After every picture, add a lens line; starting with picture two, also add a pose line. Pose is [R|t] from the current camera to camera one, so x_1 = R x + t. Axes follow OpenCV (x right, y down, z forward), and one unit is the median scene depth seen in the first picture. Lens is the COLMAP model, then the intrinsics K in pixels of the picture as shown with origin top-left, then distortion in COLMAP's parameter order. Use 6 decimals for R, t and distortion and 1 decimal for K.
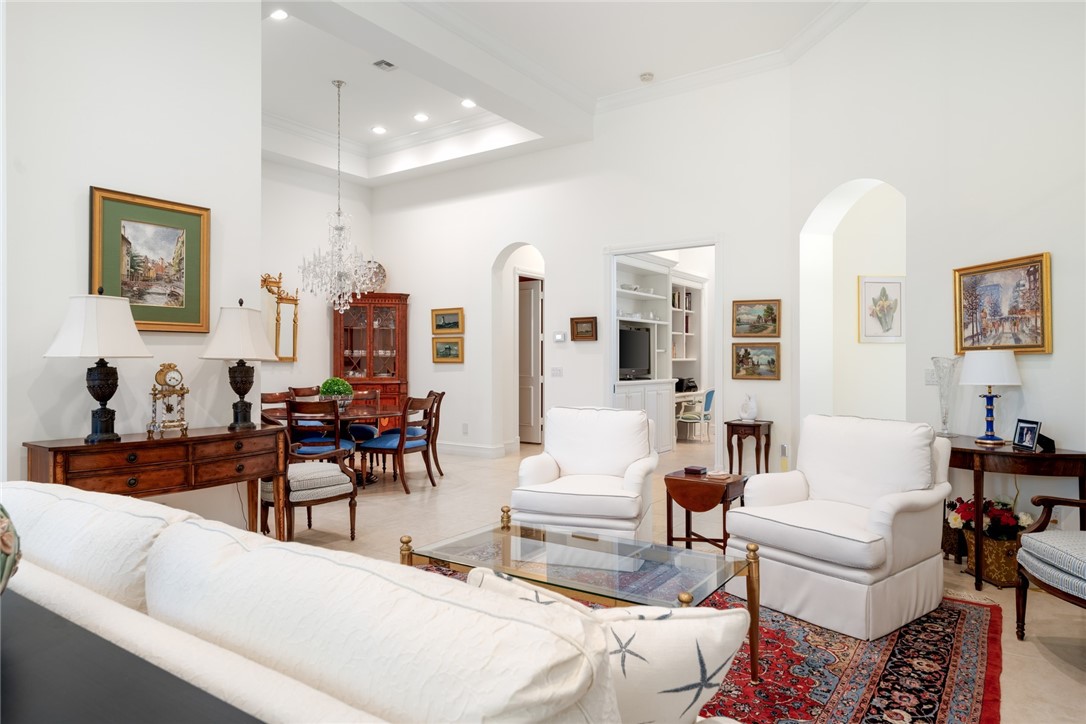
lens RADIAL K [[666.9, 0, 550.3], [0, 666.9, 358.9], [0, 0, 1]] dist [-0.011113, -0.002345]
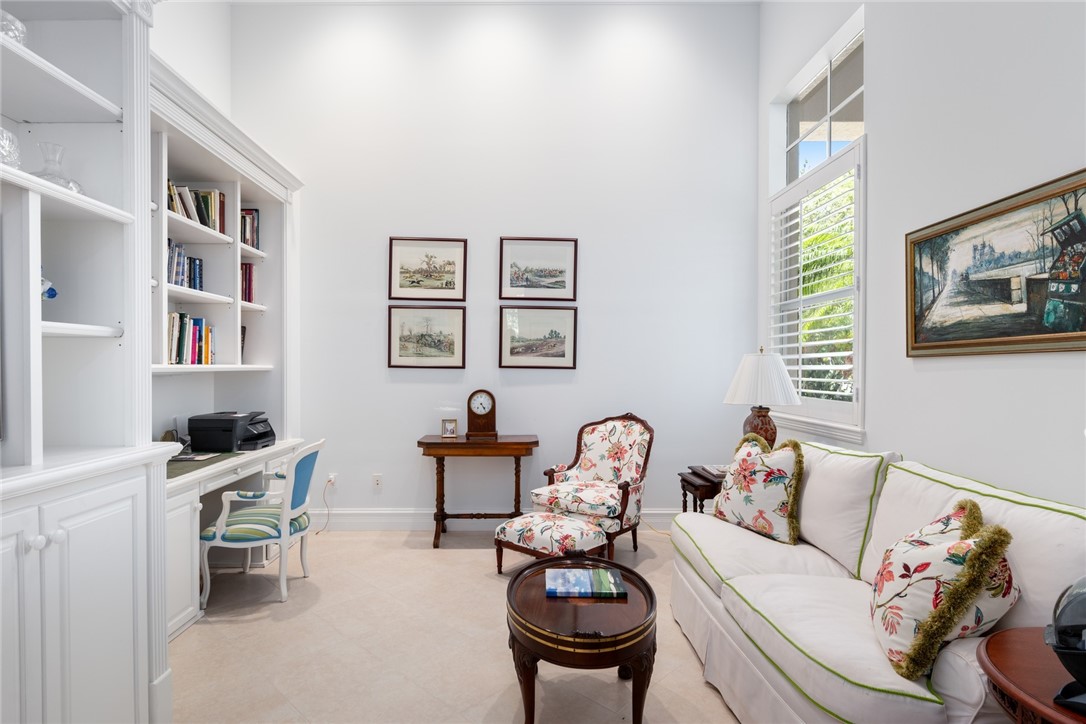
lens RADIAL K [[562.2, 0, 540.2], [0, 562.2, 360.7], [0, 0, 1]] dist [0.000816, -0.002653]
pose [[0.803381, 0.003439, 0.595456, 0.249600], [0.001235, 0.999972, -0.007443, -0.000933], [-0.595464, 0.006715, 0.803354, 1.067193]]
